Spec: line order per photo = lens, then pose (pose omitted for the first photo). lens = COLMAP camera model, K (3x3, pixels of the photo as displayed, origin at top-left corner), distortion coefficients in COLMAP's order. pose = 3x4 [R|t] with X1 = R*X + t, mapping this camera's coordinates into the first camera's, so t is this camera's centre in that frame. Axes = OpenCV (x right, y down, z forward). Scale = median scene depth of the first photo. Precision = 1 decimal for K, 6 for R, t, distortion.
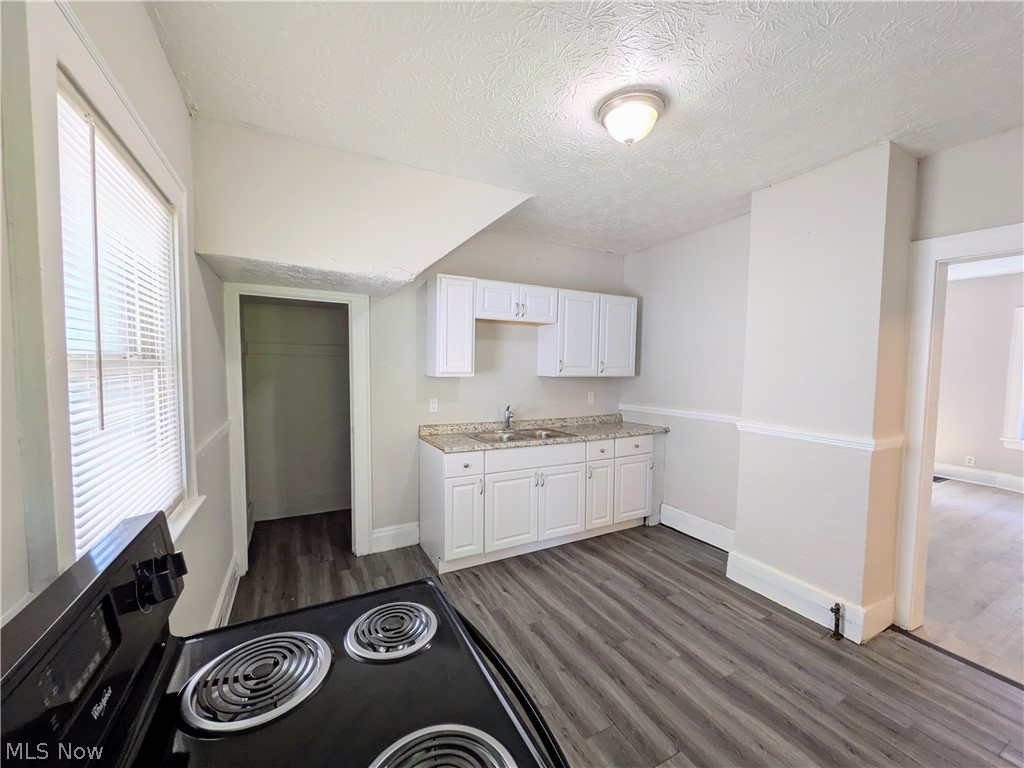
lens RADIAL K [[403.1, 0, 511.7], [0, 403.1, 387.2], [0, 0, 1]] dist [0.000238, 0.000184]
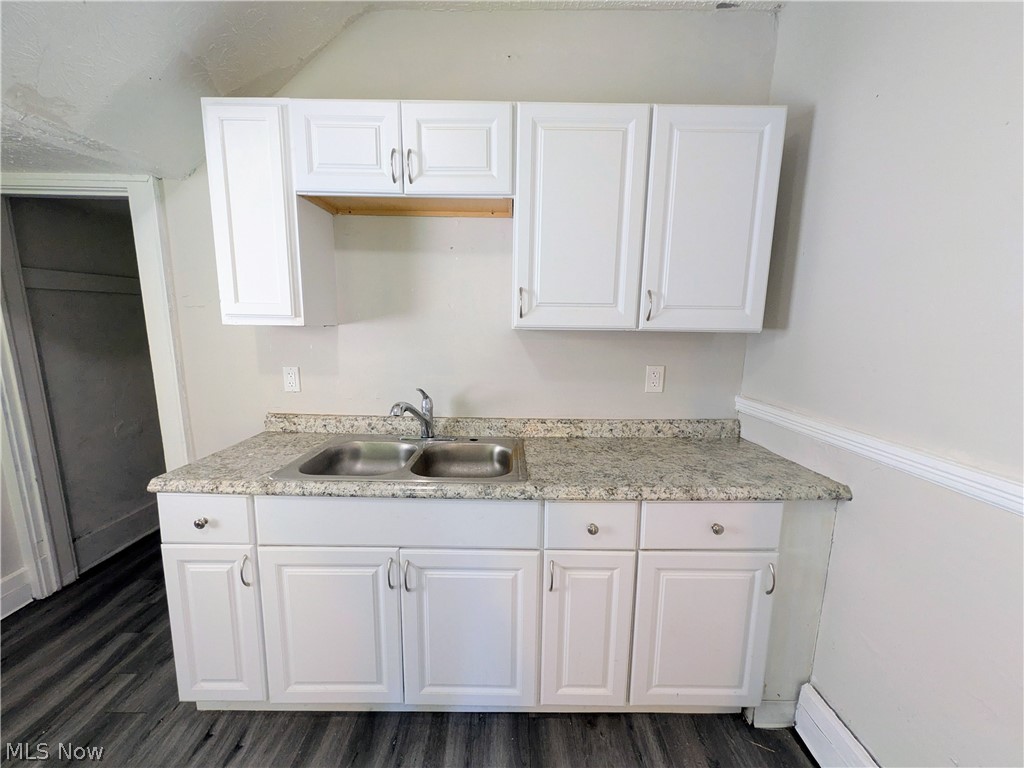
lens RADIAL K [[403.1, 0, 512.8], [0, 403.1, 387.0], [0, 0, 1]] dist [0.000238, 0.000184]
pose [[0.882661, 0.074308, -0.464100, 0.319462], [-0.026865, 0.993785, 0.108024, -0.011609], [0.469242, -0.082881, 0.879171, 0.638334]]
